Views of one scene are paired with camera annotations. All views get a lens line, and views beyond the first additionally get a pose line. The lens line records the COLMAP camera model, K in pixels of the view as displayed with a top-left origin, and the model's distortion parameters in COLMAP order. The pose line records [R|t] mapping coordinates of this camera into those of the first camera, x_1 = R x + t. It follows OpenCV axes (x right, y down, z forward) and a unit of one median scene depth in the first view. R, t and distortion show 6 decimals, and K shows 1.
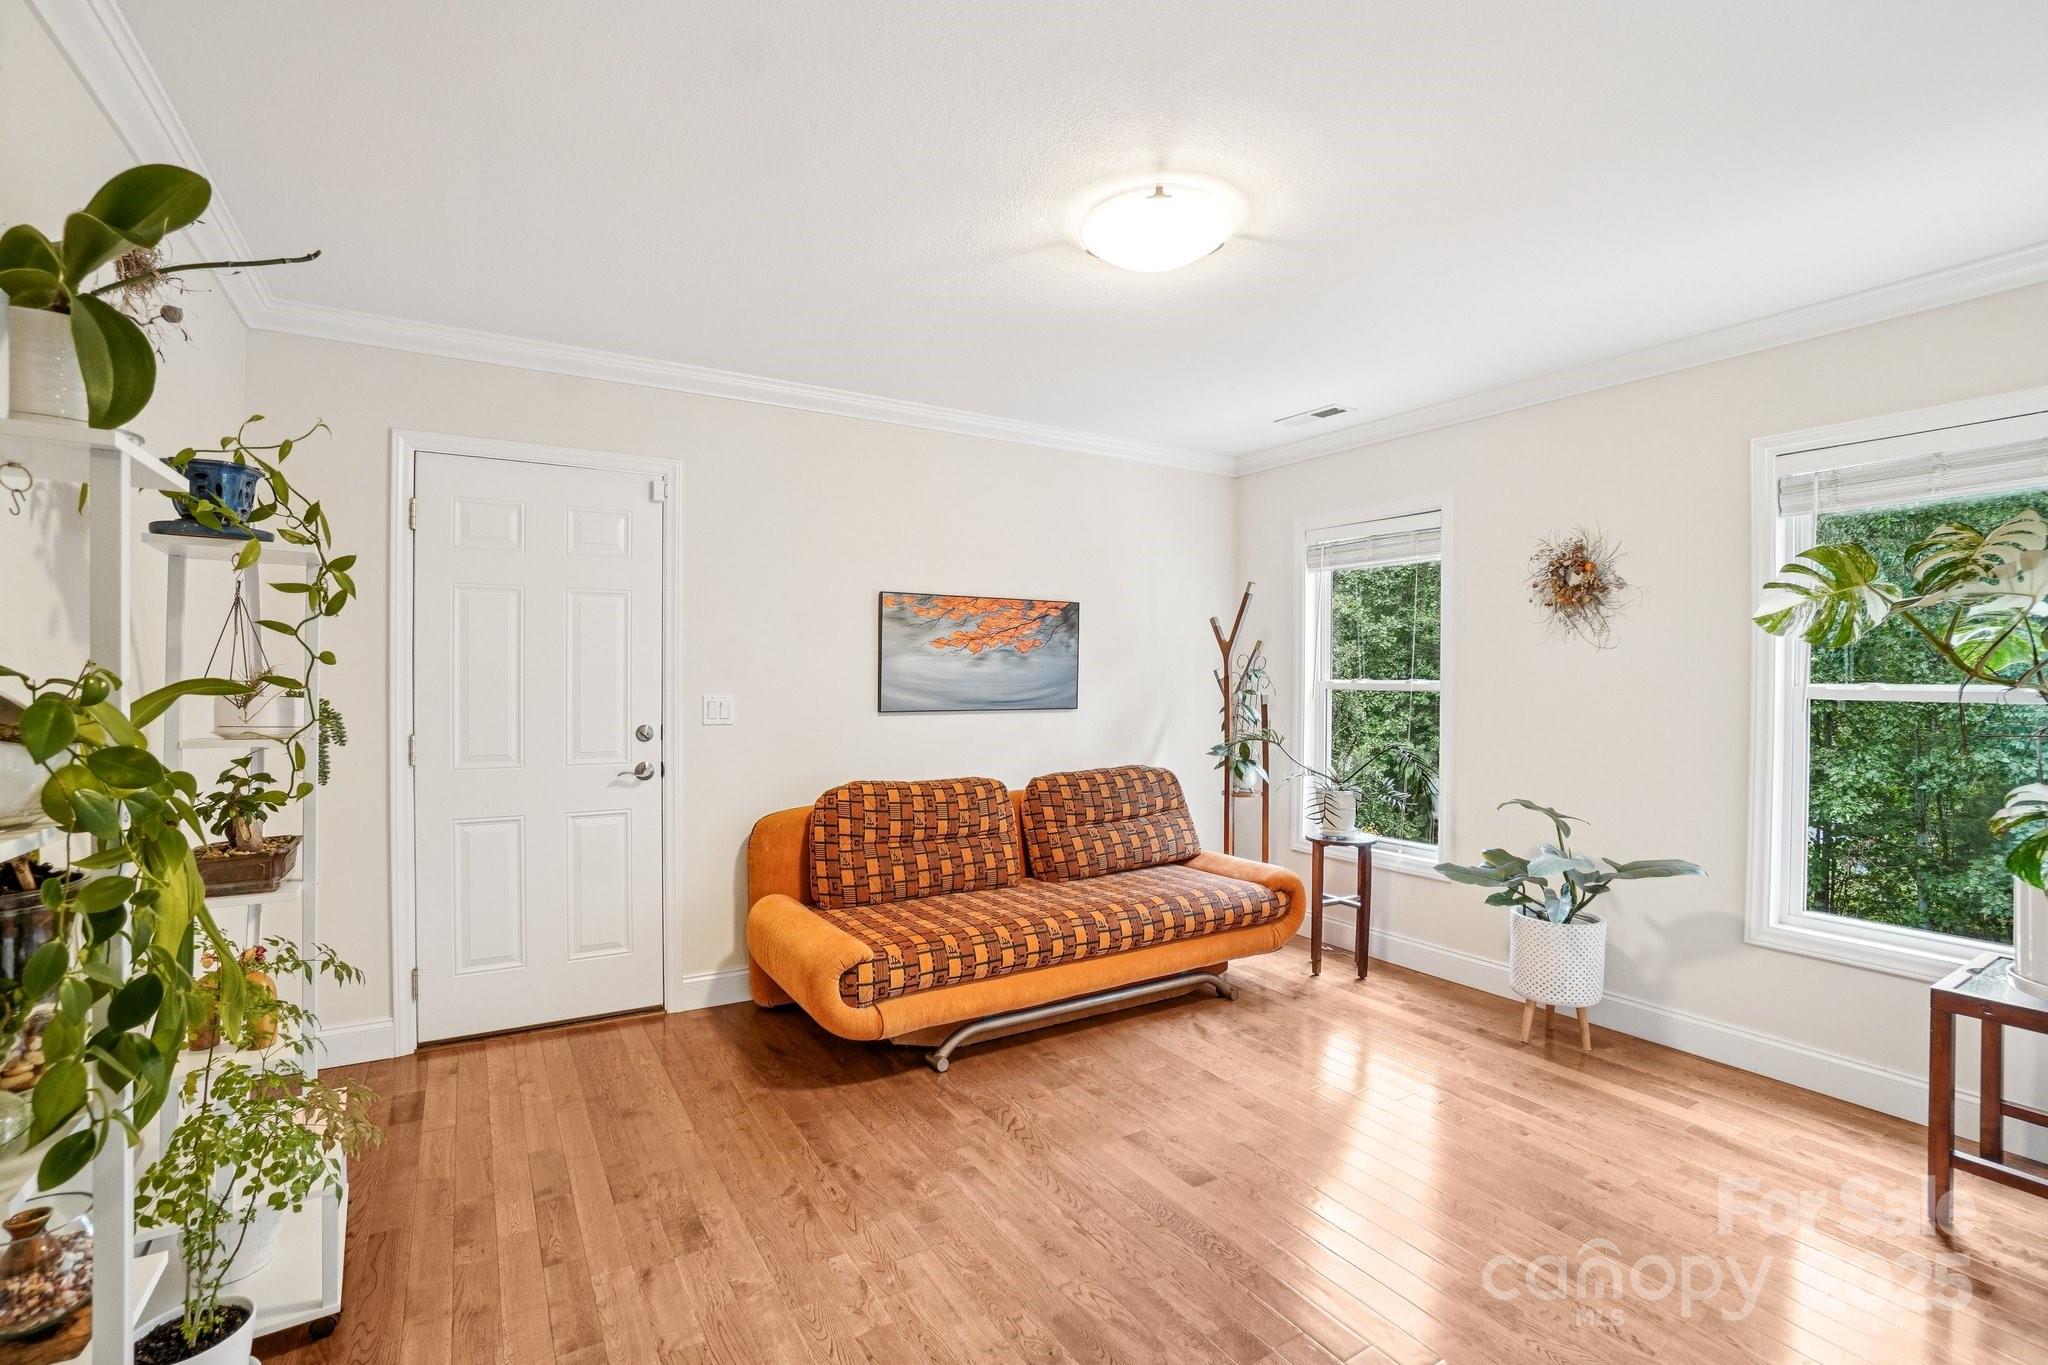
lens RADIAL K [[929.5, 0, 1025.1], [0, 929.5, 679.8], [0, 0, 1]] dist [-0.060074, 0.020519]
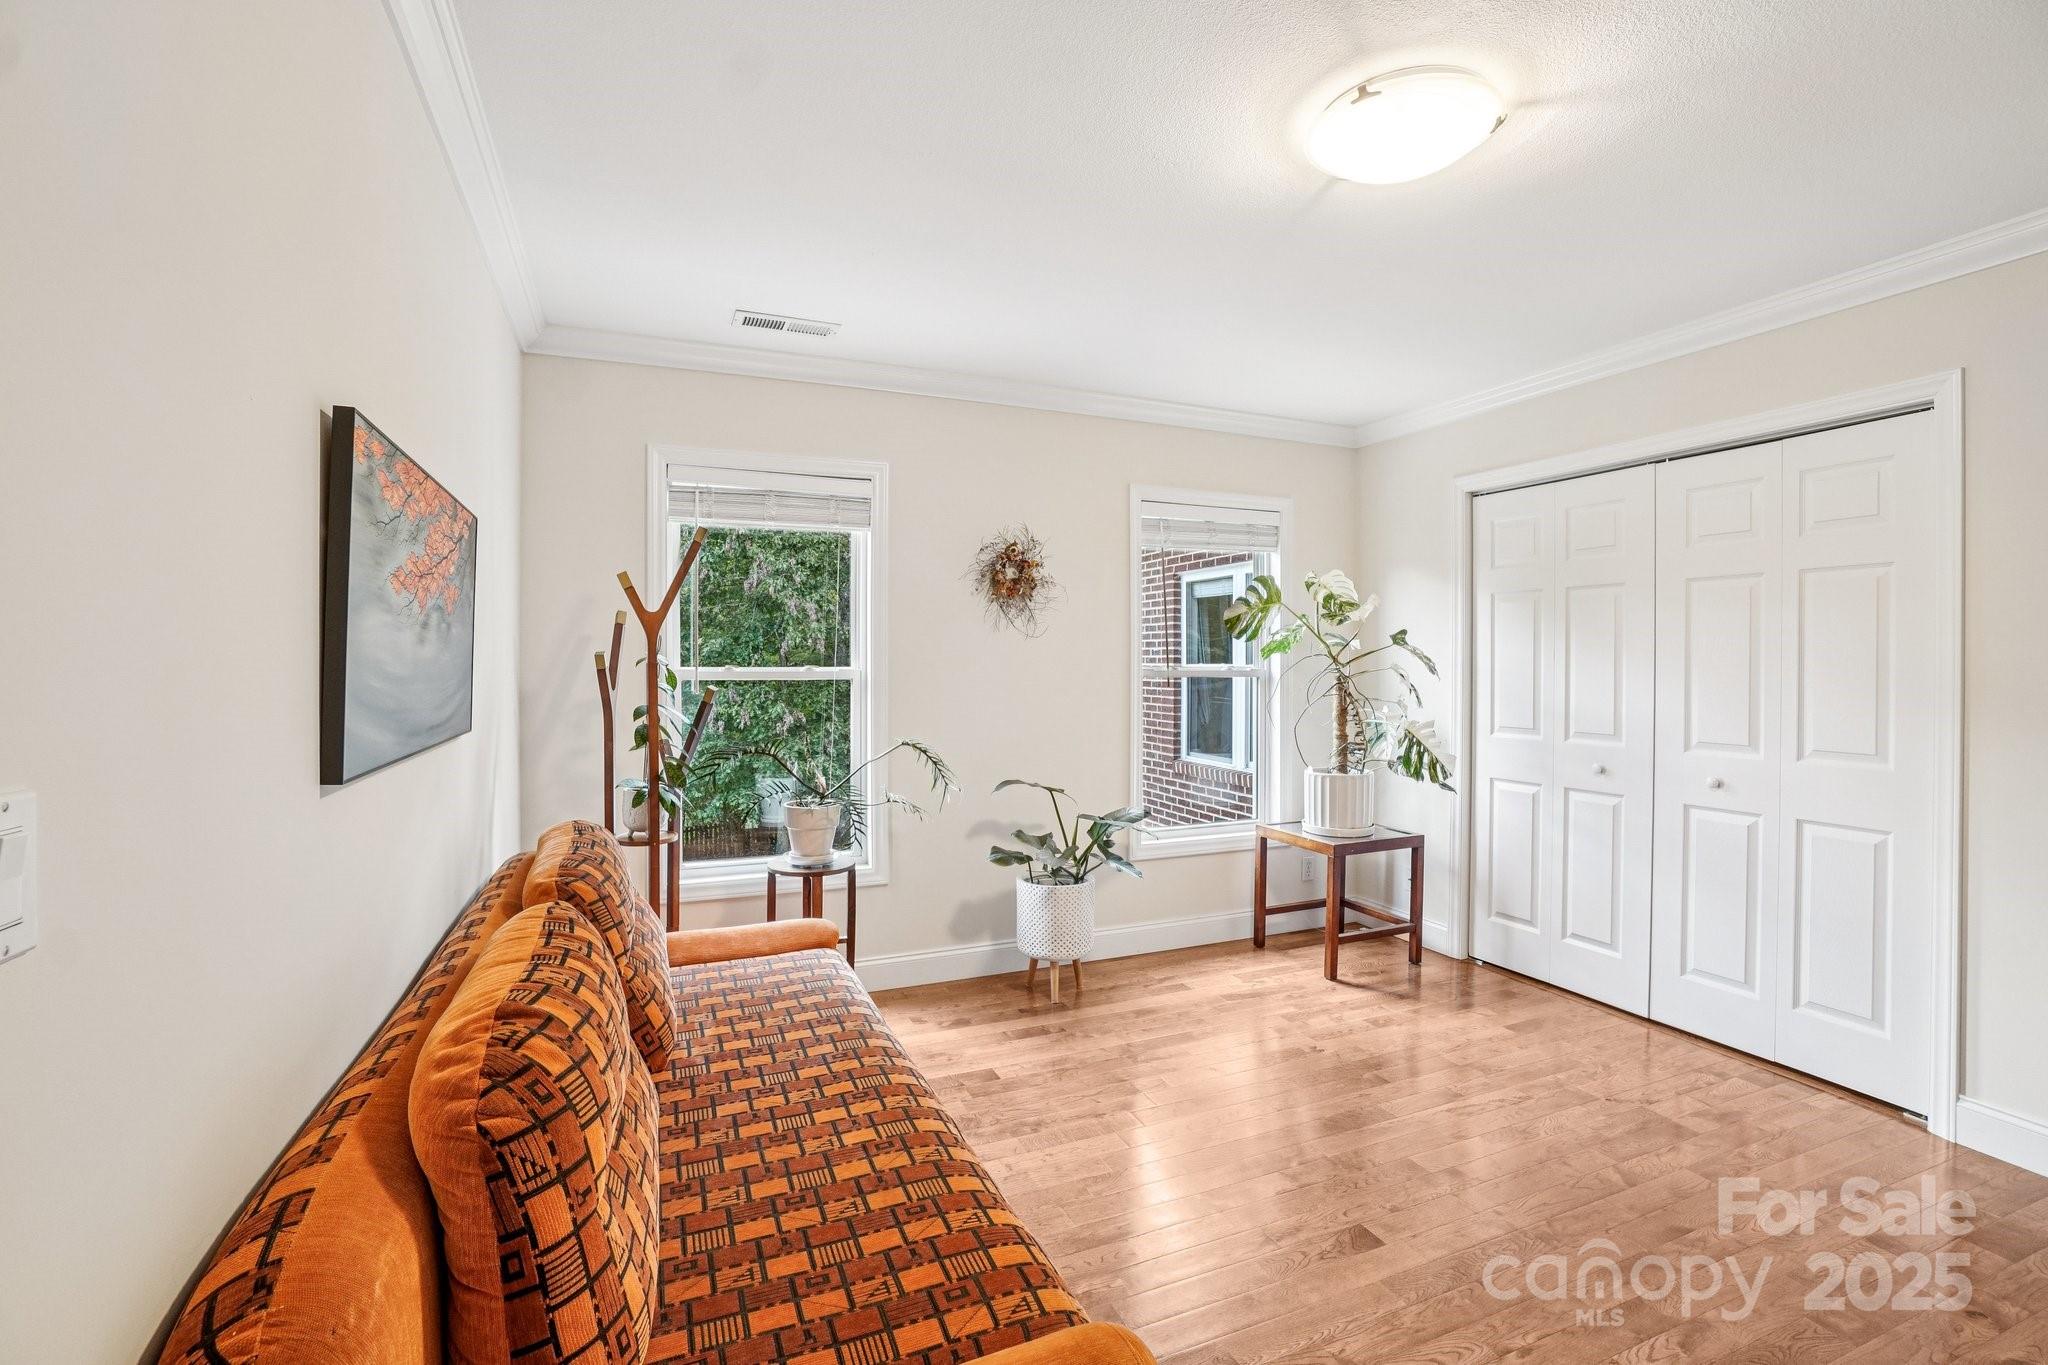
lens RADIAL K [[929.5, 0, 1029.5], [0, 929.5, 661.5], [0, 0, 1]] dist [-0.060074, 0.020519]
pose [[0.140091, -0.013521, 0.990046, -0.493148], [-0.000249, 0.999906, 0.013691, -0.019622], [-0.990139, -0.002165, 0.140075, 0.810706]]
